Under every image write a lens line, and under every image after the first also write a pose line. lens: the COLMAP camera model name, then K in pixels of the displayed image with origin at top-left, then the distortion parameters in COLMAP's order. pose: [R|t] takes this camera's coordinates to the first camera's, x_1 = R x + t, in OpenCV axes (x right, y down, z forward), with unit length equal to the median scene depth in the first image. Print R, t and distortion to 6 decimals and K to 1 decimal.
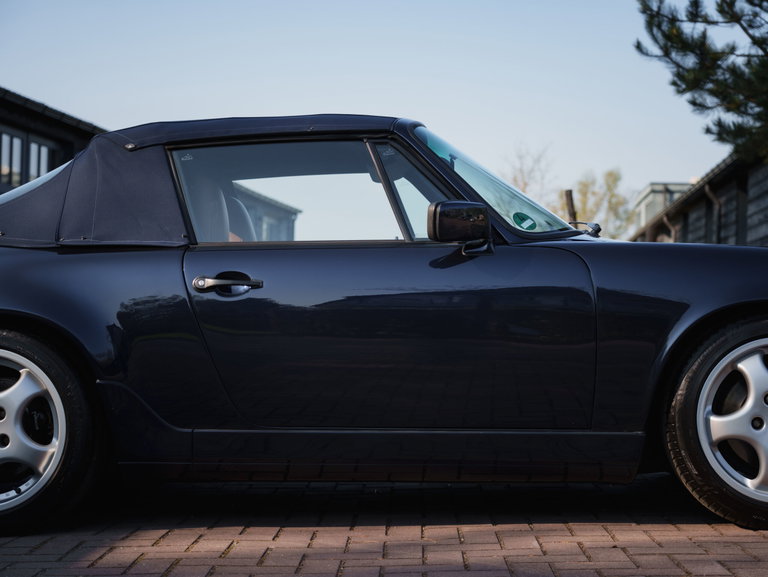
lens RADIAL K [[1354.2, 0, 384.0], [0, 1354.2, 288.5], [0, 0, 1]] dist [-0.029286, 0.153859]
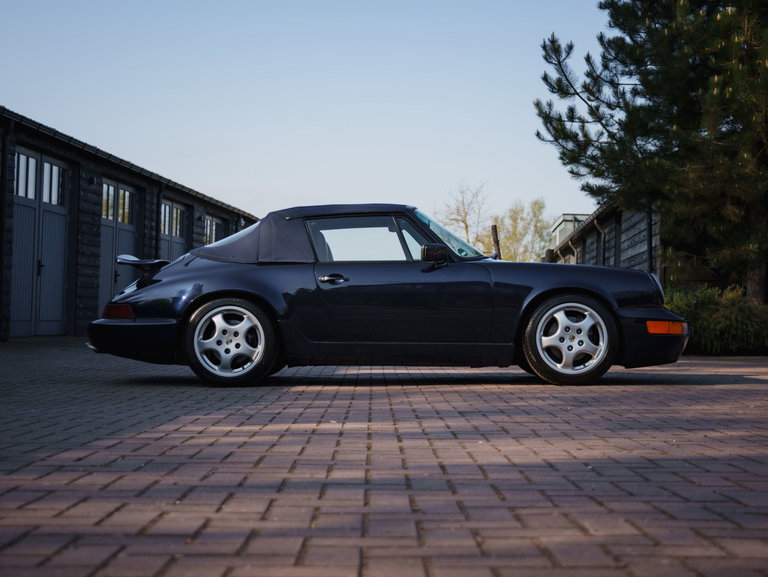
lens RADIAL K [[1024.1, 0, 384.0], [0, 1024.1, 288.5], [0, 0, 1]] dist [0.006039, -0.003968]
pose [[0.999693, 0.004556, 0.024362, -0.060521], [-0.004415, 0.999973, -0.005824, 0.018795], [-0.024388, 0.005715, 0.999686, -0.622345]]
